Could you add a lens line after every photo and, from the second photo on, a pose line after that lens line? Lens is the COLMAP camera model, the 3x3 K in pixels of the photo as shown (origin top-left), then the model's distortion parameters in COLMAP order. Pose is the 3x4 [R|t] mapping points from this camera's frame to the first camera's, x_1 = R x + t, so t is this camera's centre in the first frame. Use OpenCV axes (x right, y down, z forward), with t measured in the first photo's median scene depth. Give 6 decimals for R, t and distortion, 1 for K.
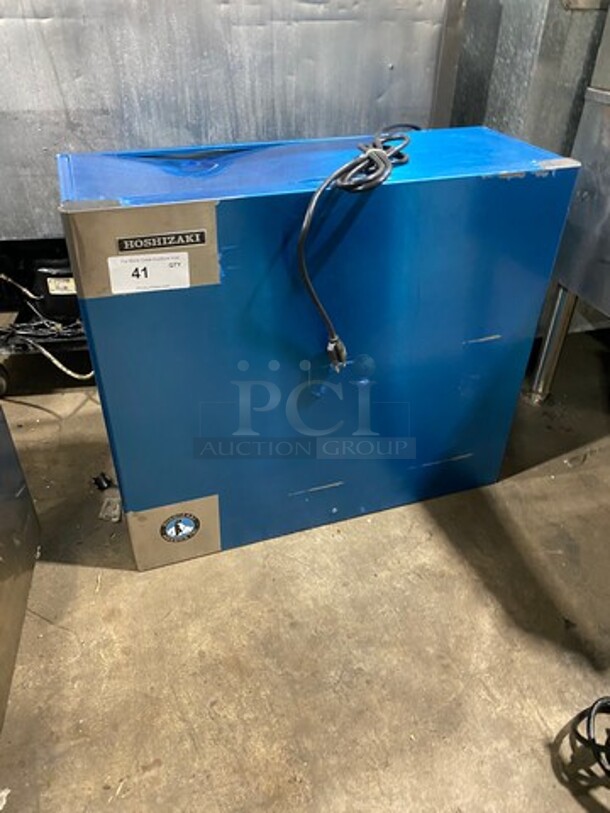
lens RADIAL K [[615.9, 0, 300.9], [0, 615.9, 410.3], [0, 0, 1]] dist [0.008320, -0.010184]
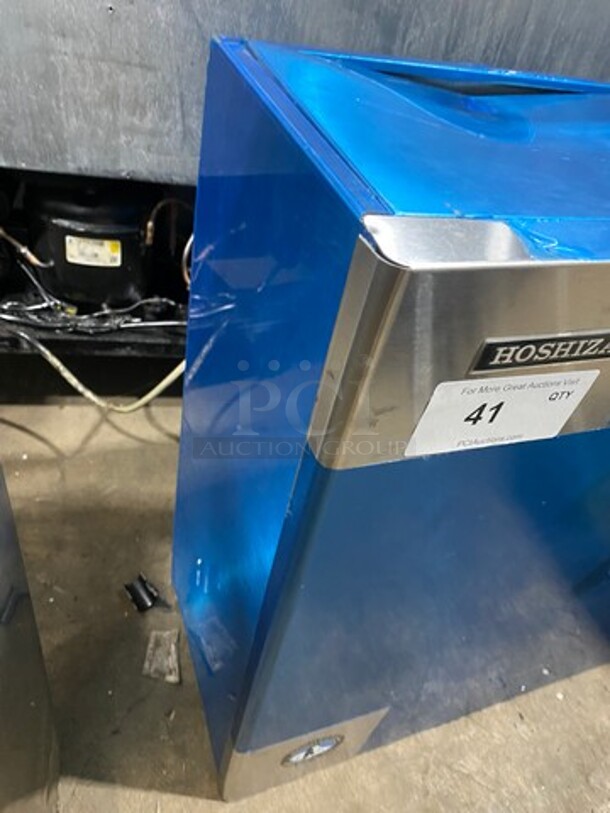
lens RADIAL K [[615.9, 0, 309.3], [0, 615.9, 402.2], [0, 0, 1]] dist [0.008320, -0.010184]
pose [[0.984613, 0.108386, 0.137079, -0.251142], [-0.123766, 0.986290, 0.109149, -0.153671], [-0.123370, -0.124435, 0.984528, 0.379224]]
